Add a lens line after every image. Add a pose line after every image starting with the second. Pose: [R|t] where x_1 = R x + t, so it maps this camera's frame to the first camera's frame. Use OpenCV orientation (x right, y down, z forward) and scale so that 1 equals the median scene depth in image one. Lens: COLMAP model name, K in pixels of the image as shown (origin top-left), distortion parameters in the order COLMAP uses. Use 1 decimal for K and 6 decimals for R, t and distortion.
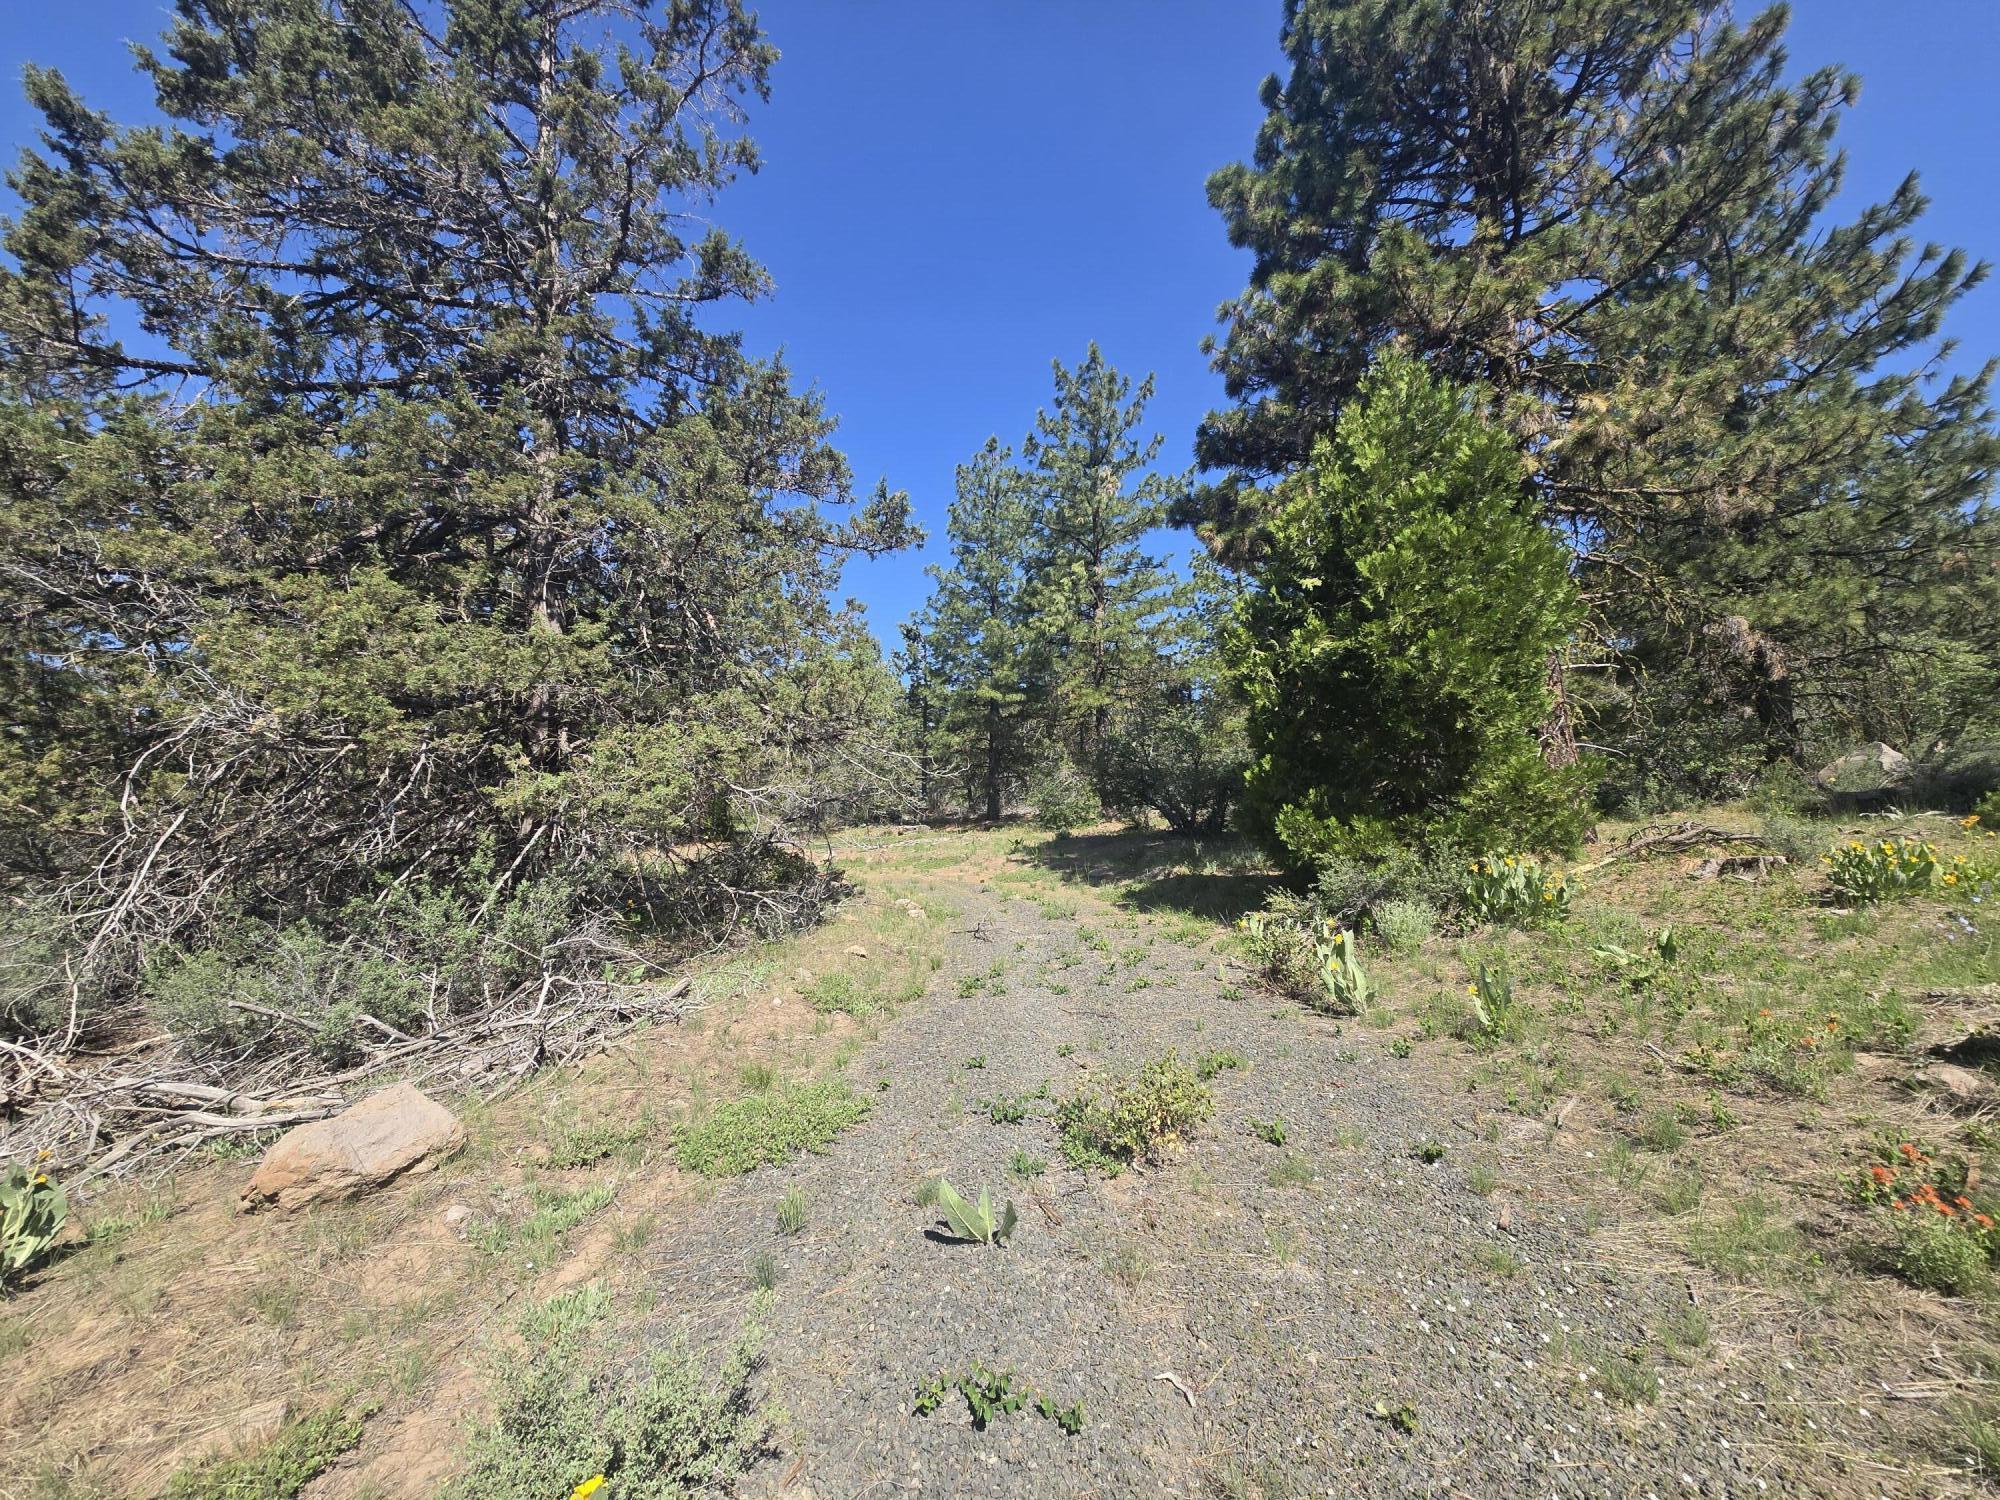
lens RADIAL K [[807.6, 0, 1005.6], [0, 807.6, 749.8], [0, 0, 1]] dist [0.004262, 0.000129]
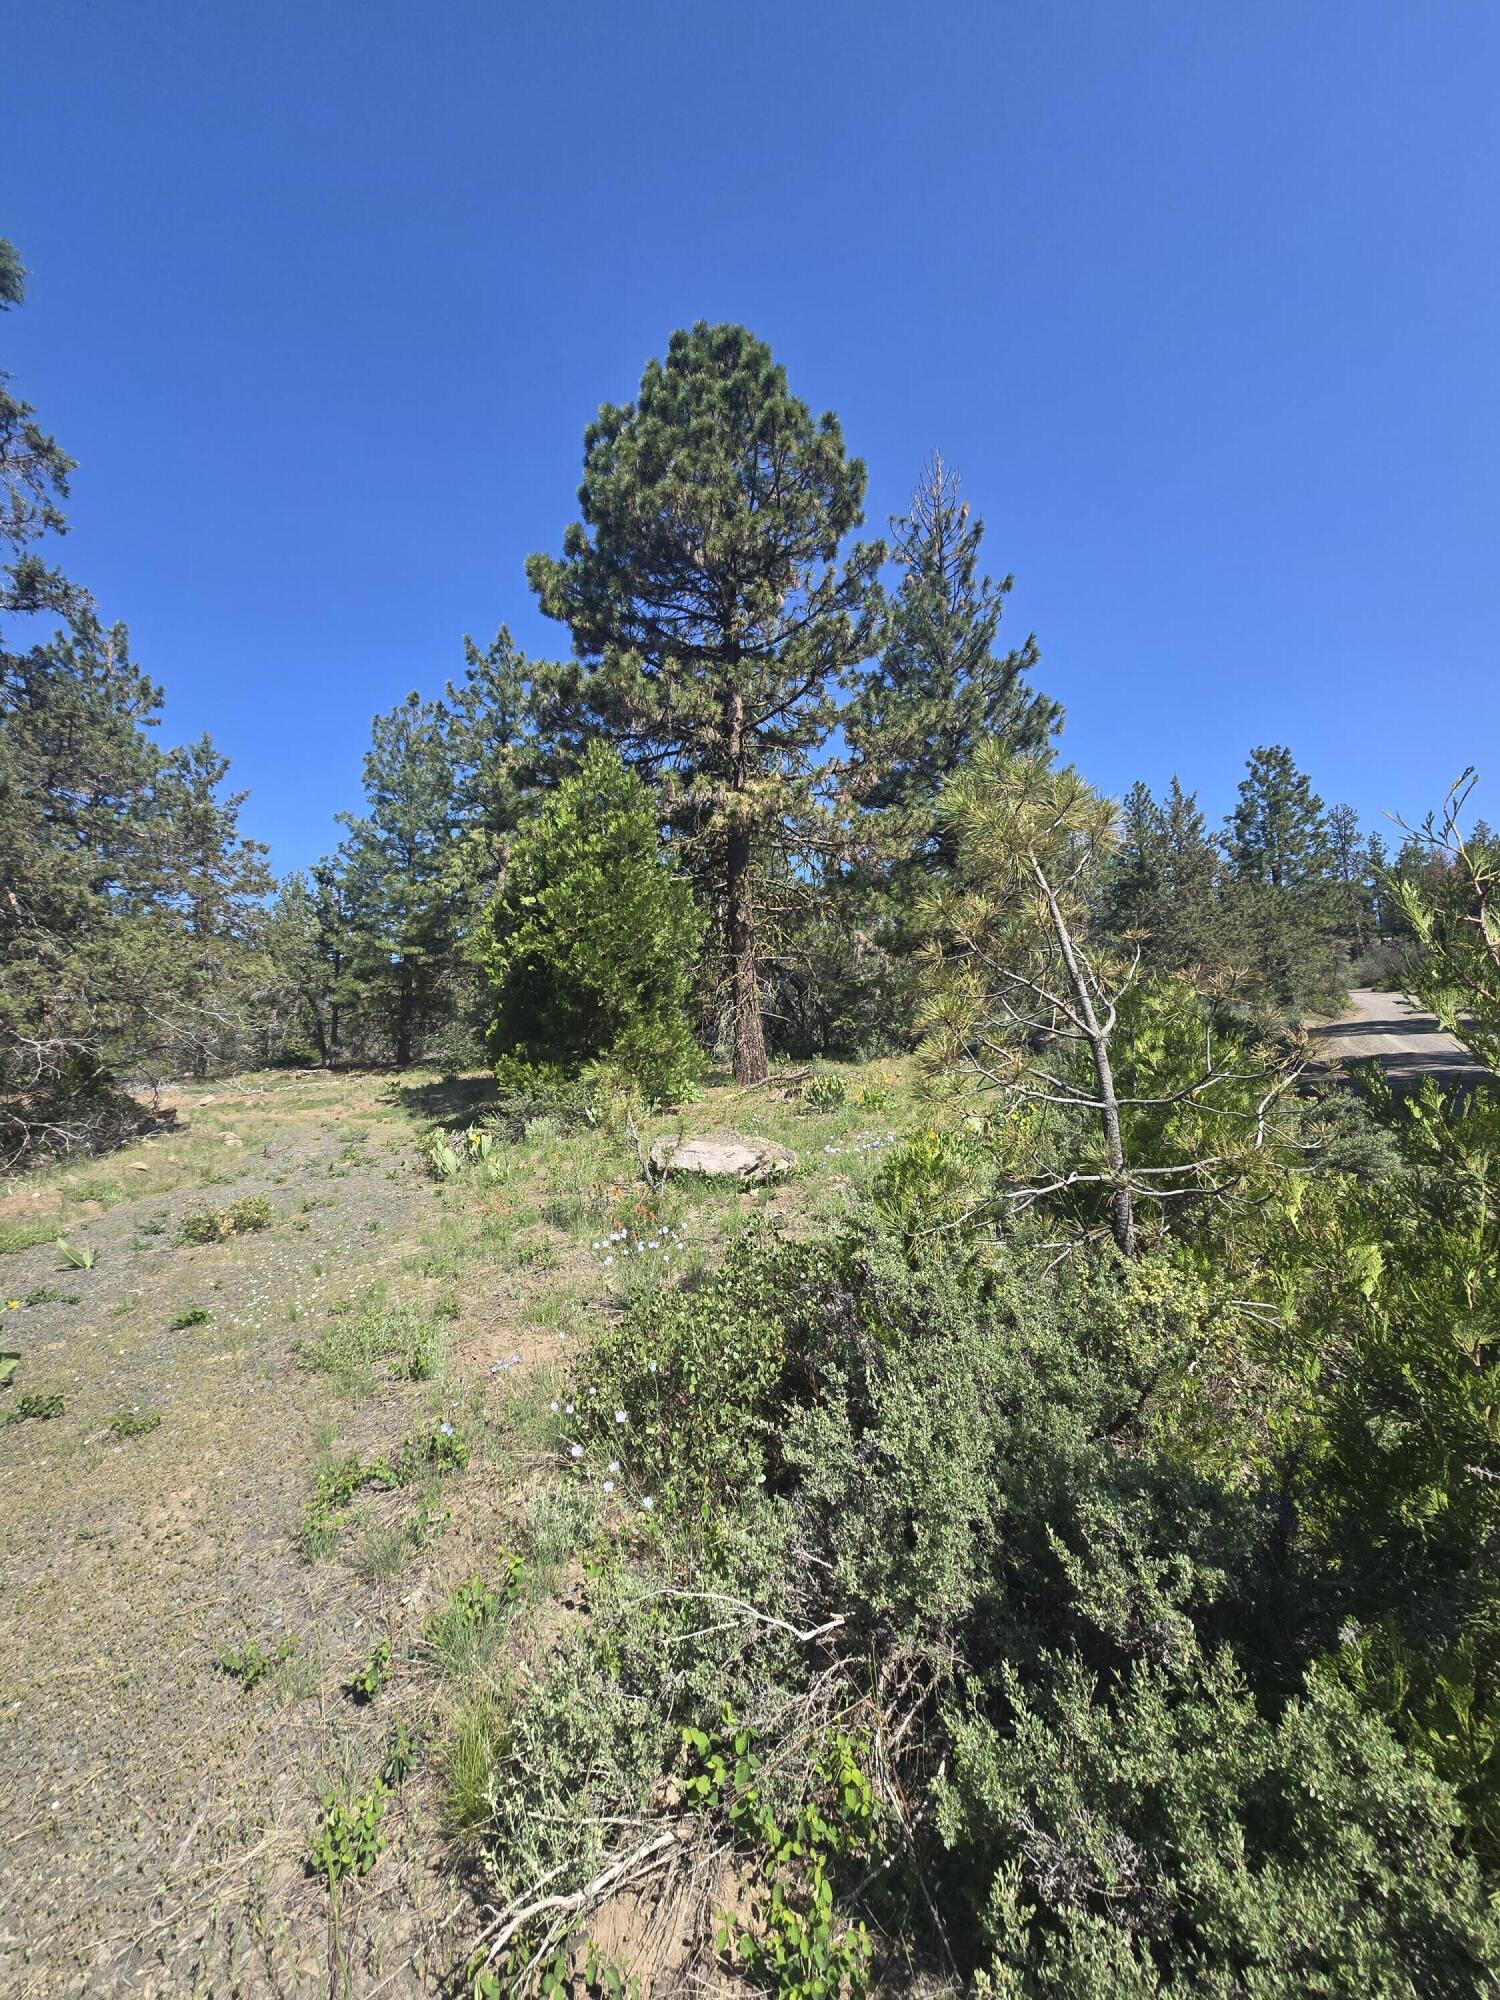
lens RADIAL K [[807.6, 0, 744.2], [0, 807.6, 1004.9], [0, 0, 1]] dist [0.004262, 0.000129]
pose [[0.949030, 0.023042, 0.314343, 0.099857], [-0.027149, 0.999594, 0.008692, -0.014772], [-0.314015, -0.016783, 0.949270, -0.166007]]
